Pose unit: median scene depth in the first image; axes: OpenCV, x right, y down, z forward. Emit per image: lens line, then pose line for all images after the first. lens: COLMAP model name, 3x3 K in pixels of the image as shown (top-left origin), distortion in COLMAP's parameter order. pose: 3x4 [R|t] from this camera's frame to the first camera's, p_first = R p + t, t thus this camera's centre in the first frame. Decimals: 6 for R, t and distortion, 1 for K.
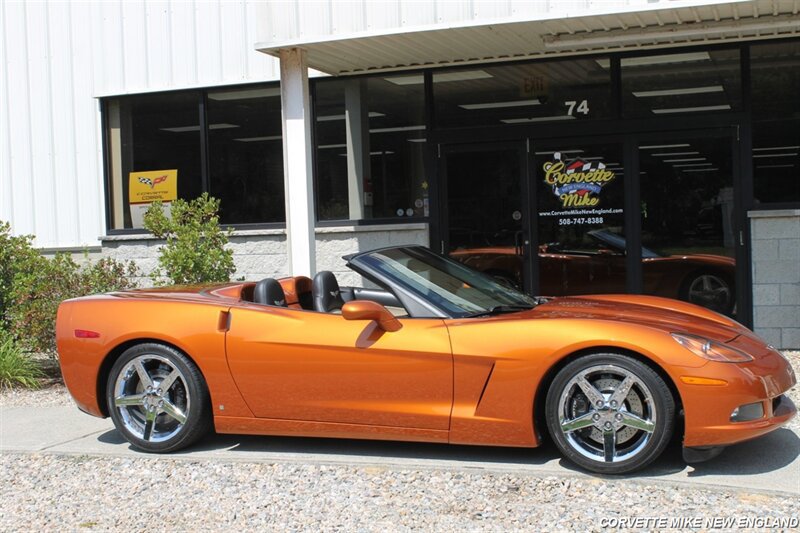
lens RADIAL K [[1097.7, 0, 400.0], [0, 1097.7, 266.5], [0, 0, 1]] dist [-0.054267, 0.085905]
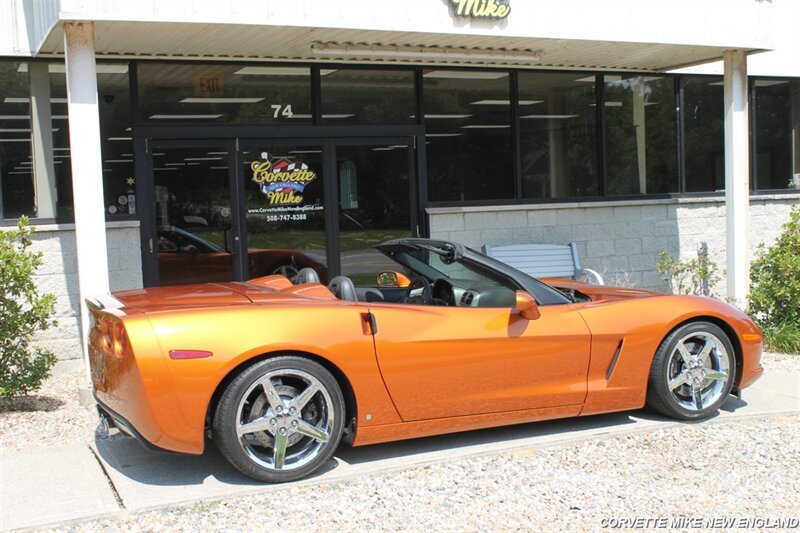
lens RADIAL K [[995.6, 0, 400.0], [0, 995.6, 266.5], [0, 0, 1]] dist [-0.068026, 0.046897]
pose [[0.718795, -0.036772, 0.694249, -0.432652], [0.033959, 0.999265, 0.017767, -0.007274], [-0.694392, 0.010805, 0.719516, 0.227195]]
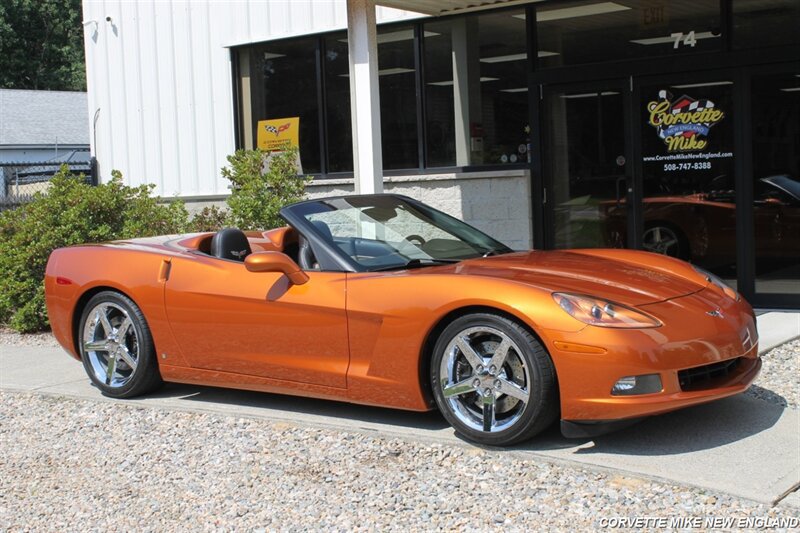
lens RADIAL K [[1134.2, 0, 400.0], [0, 1134.2, 266.5], [0, 0, 1]] dist [-0.050520, 0.092826]
pose [[0.958714, 0.016825, -0.283875, 0.204970], [-0.003520, 0.998874, 0.047314, -0.002438], [0.284351, -0.044361, 0.957693, 0.039464]]
